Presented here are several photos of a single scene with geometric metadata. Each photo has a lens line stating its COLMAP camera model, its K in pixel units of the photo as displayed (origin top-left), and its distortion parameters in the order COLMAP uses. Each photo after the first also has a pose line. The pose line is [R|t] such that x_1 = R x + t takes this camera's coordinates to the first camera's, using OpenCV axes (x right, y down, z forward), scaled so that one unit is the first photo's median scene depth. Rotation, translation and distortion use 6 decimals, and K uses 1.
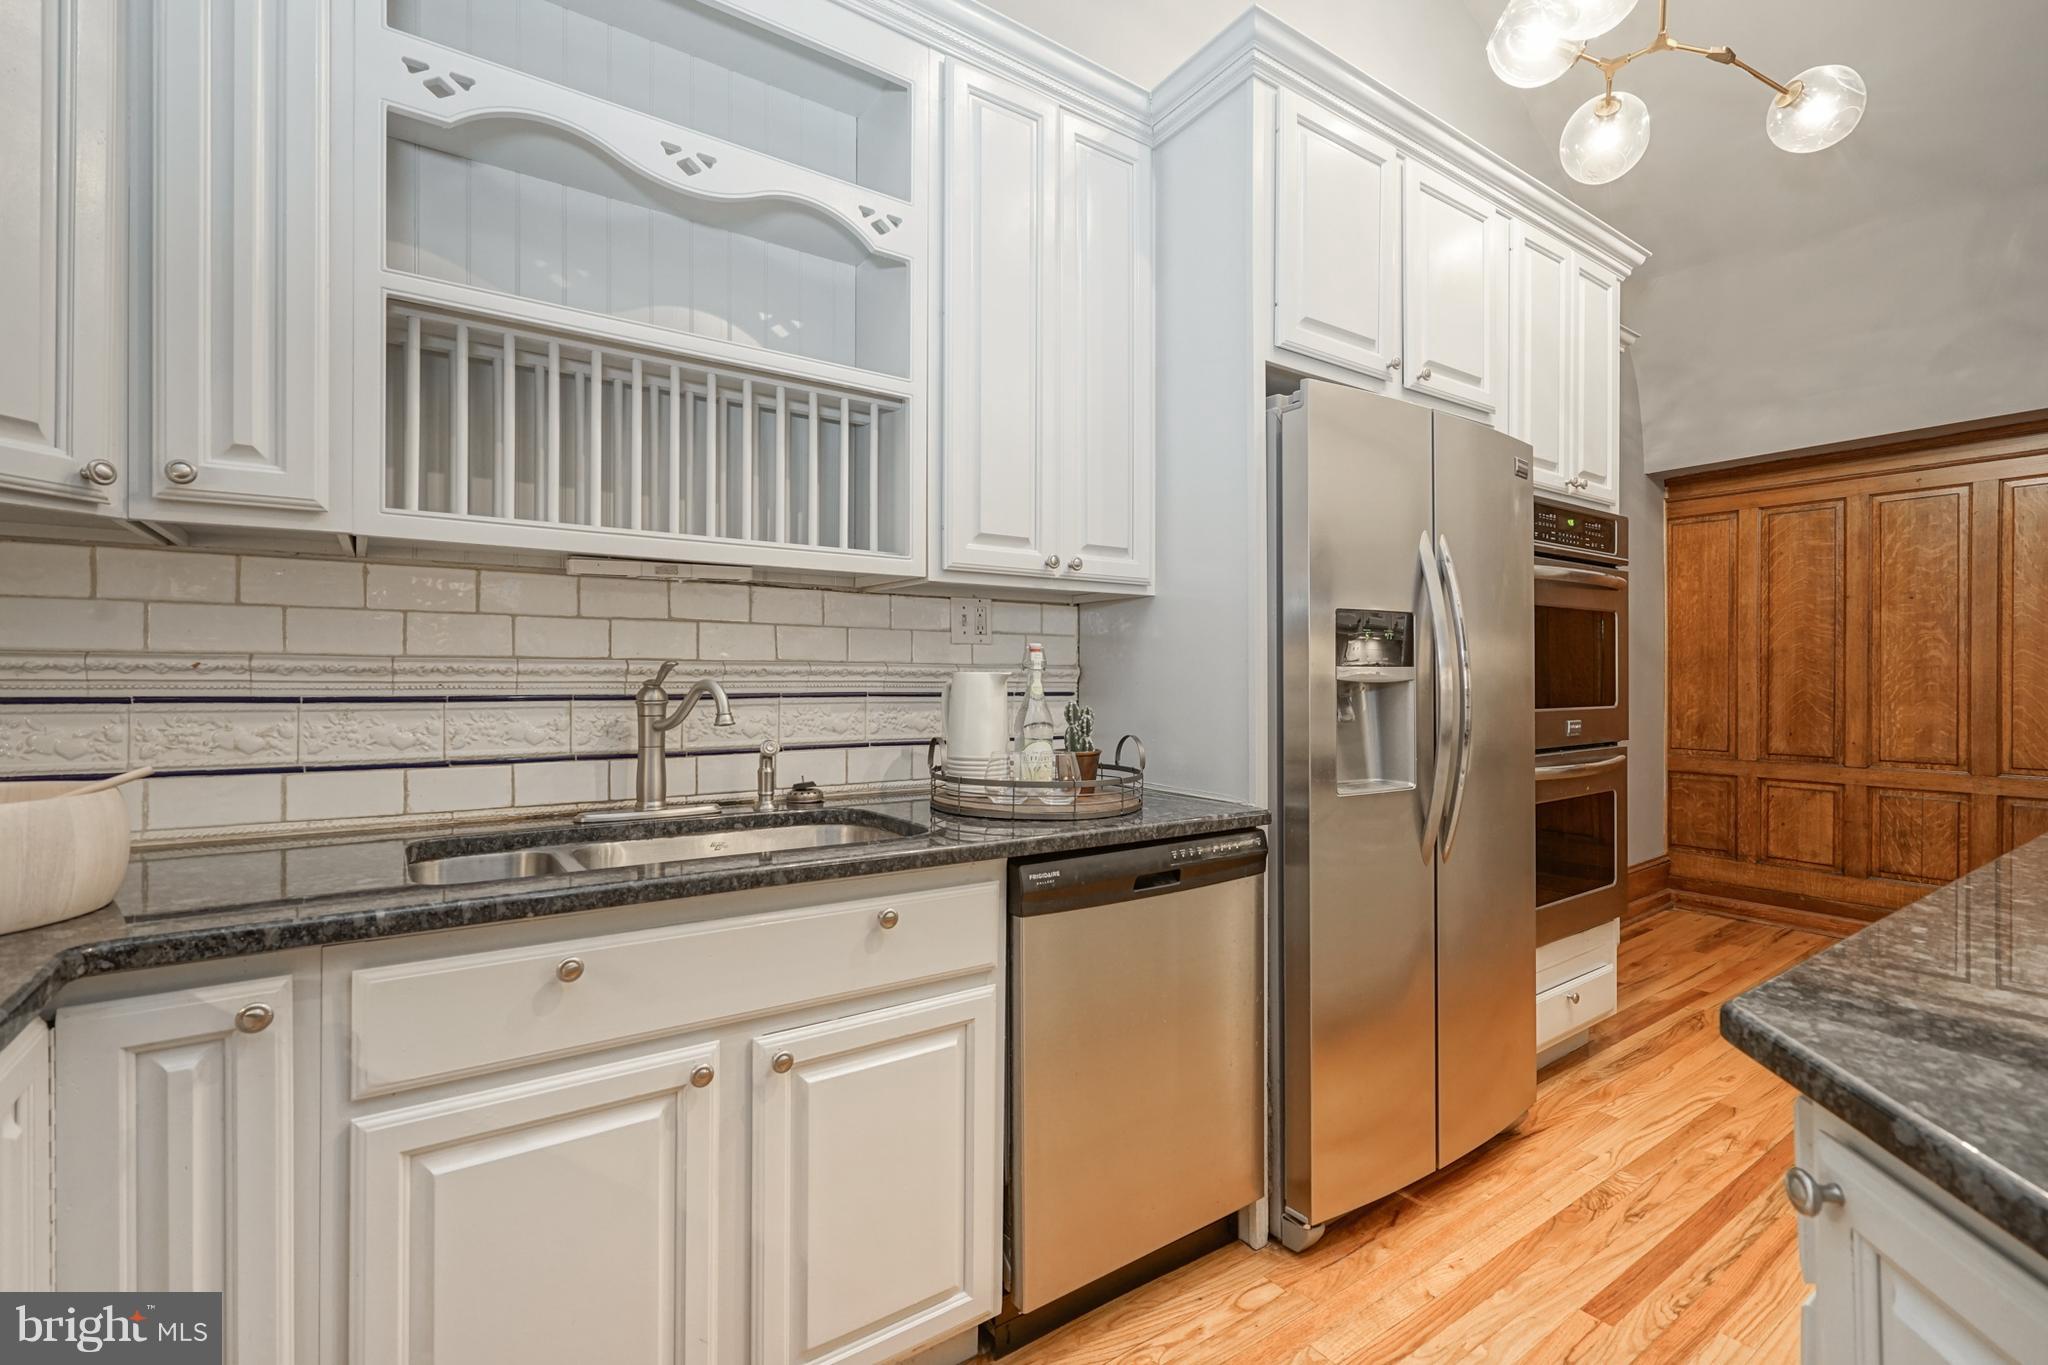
lens RADIAL K [[922.6, 0, 1024.0], [0, 922.6, 682.5], [0, 0, 1]] dist [0.002666, 0.000083]
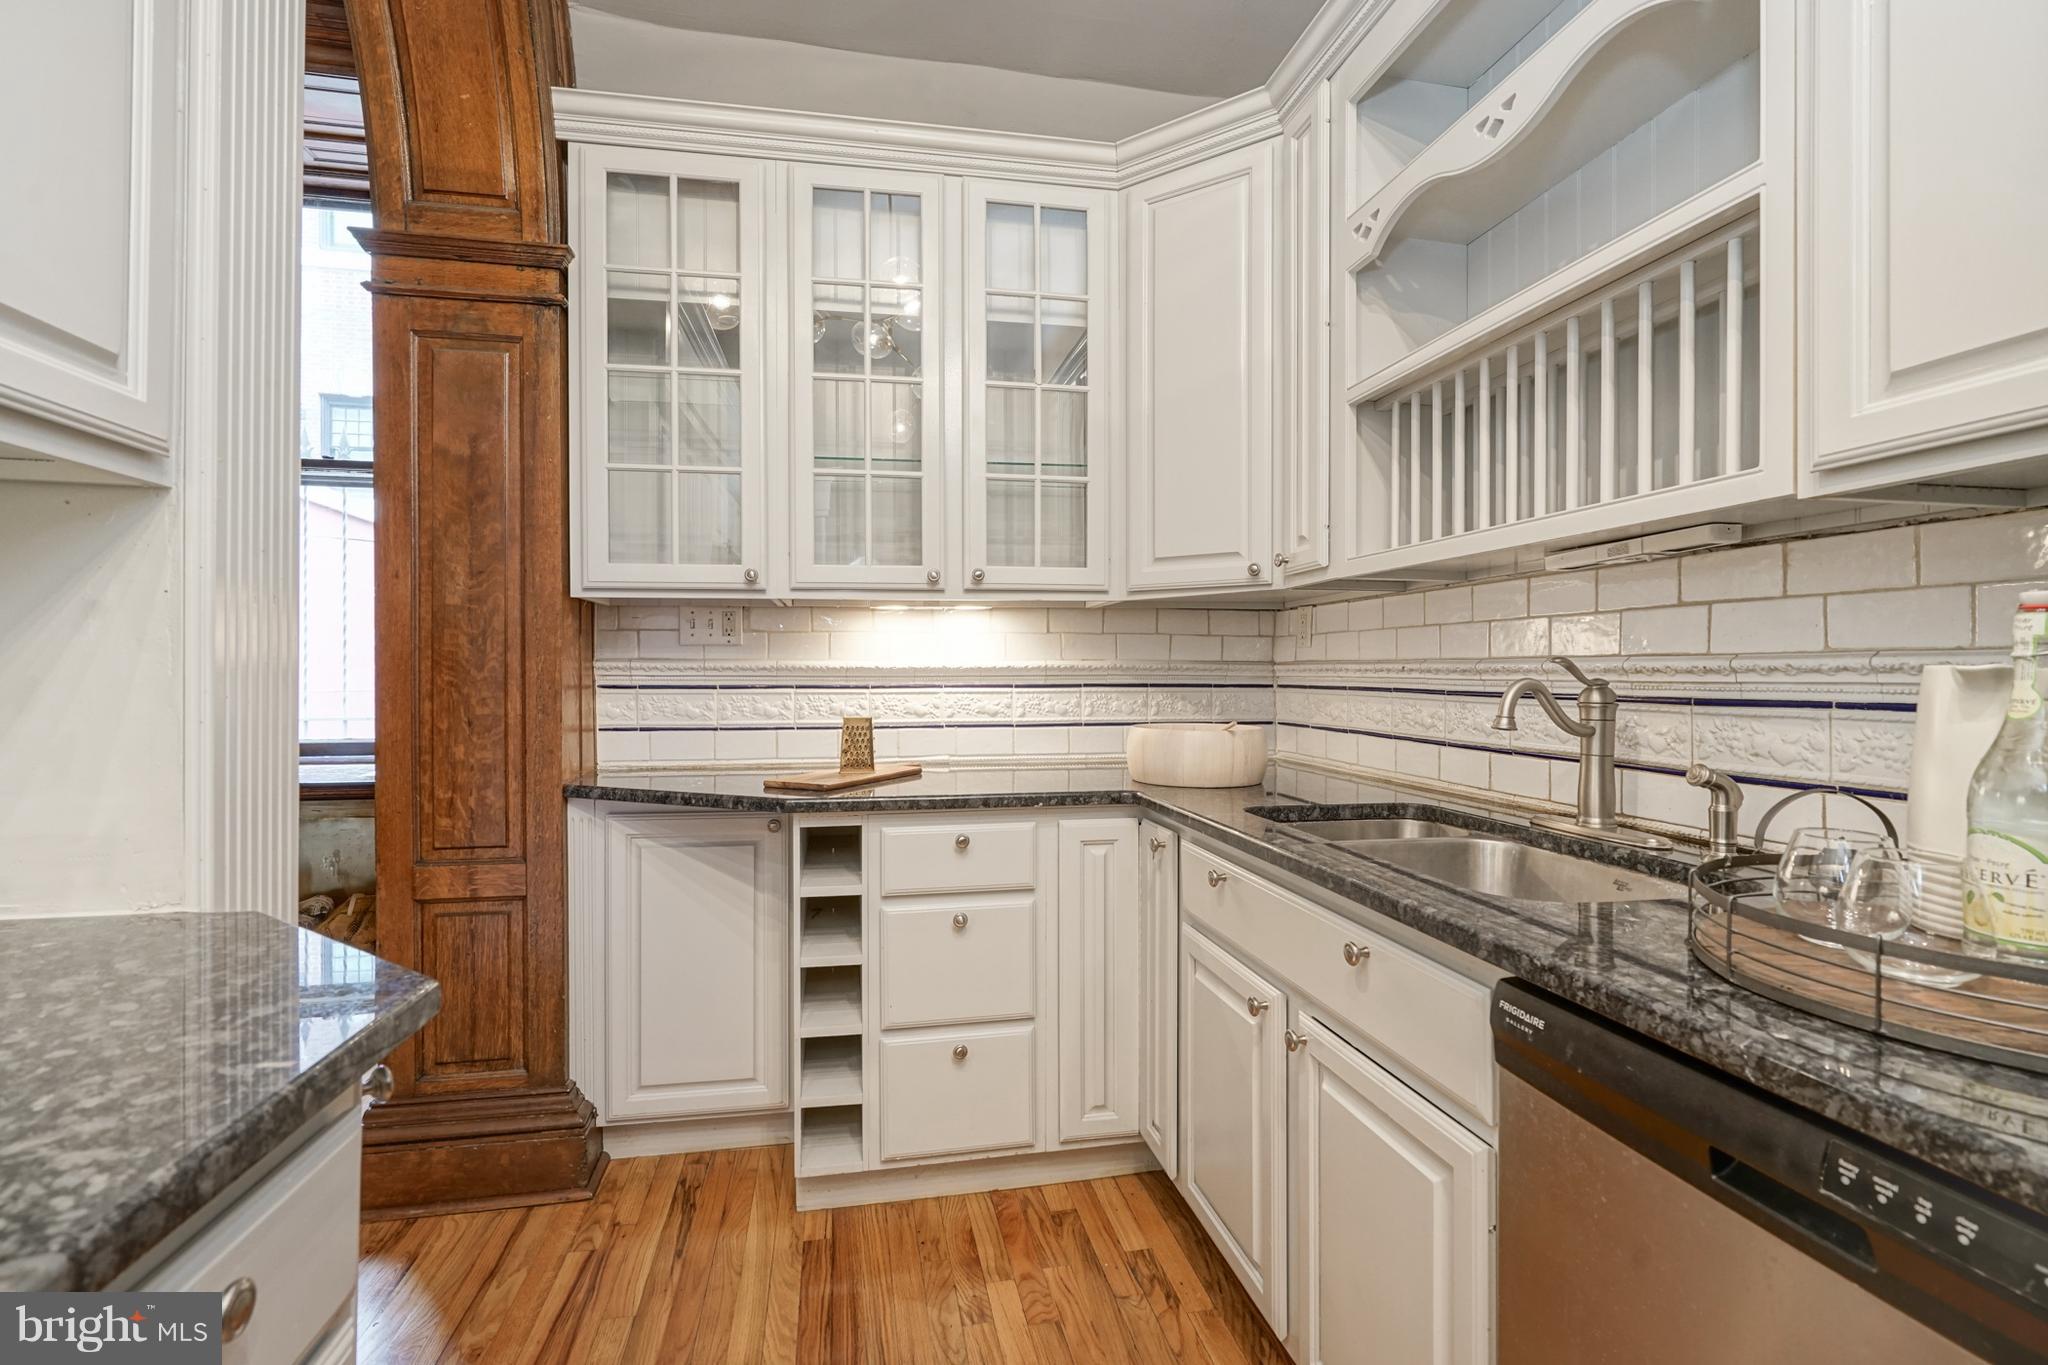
lens RADIAL K [[922.6, 0, 1024.0], [0, 922.6, 682.5], [0, 0, 1]] dist [0.002666, 0.000083]
pose [[-0.400138, 0.006434, -0.916432, 0.622892], [-0.006348, 0.999932, 0.009791, -0.004855], [0.916433, 0.009735, -0.400070, 0.856936]]
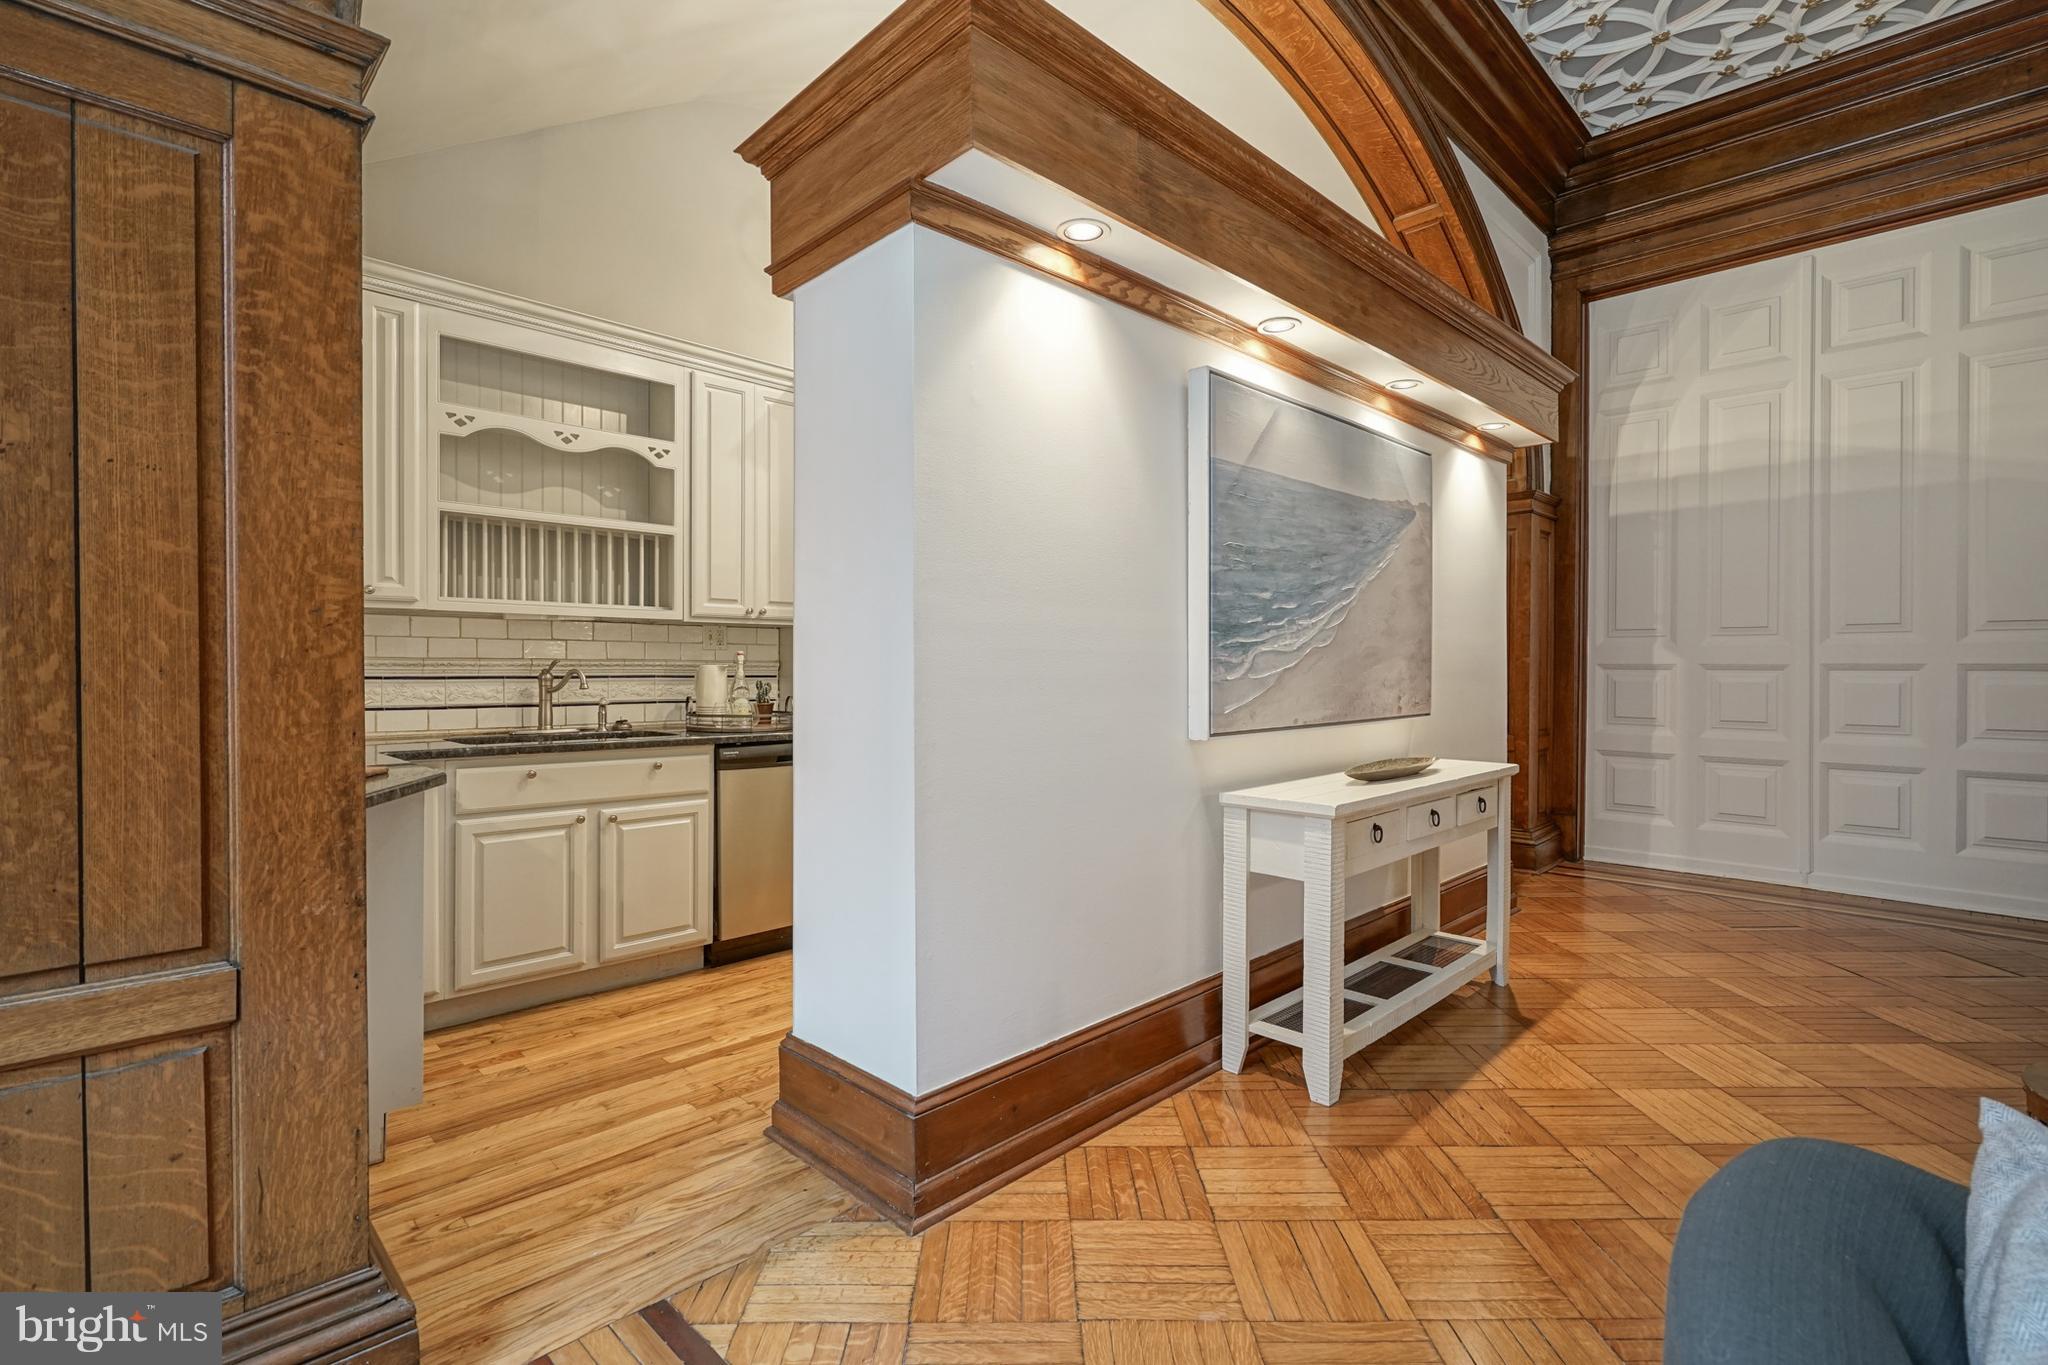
lens RADIAL K [[946.6, 0, 1025.8], [0, 946.6, 673.2], [0, 0, 1]] dist [0.000540, -0.000043]
pose [[0.985845, -0.001732, 0.167650, 0.321475], [0.001456, 0.999997, 0.001769, 0.004837], [-0.167652, -0.001500, 0.985845, -1.337118]]
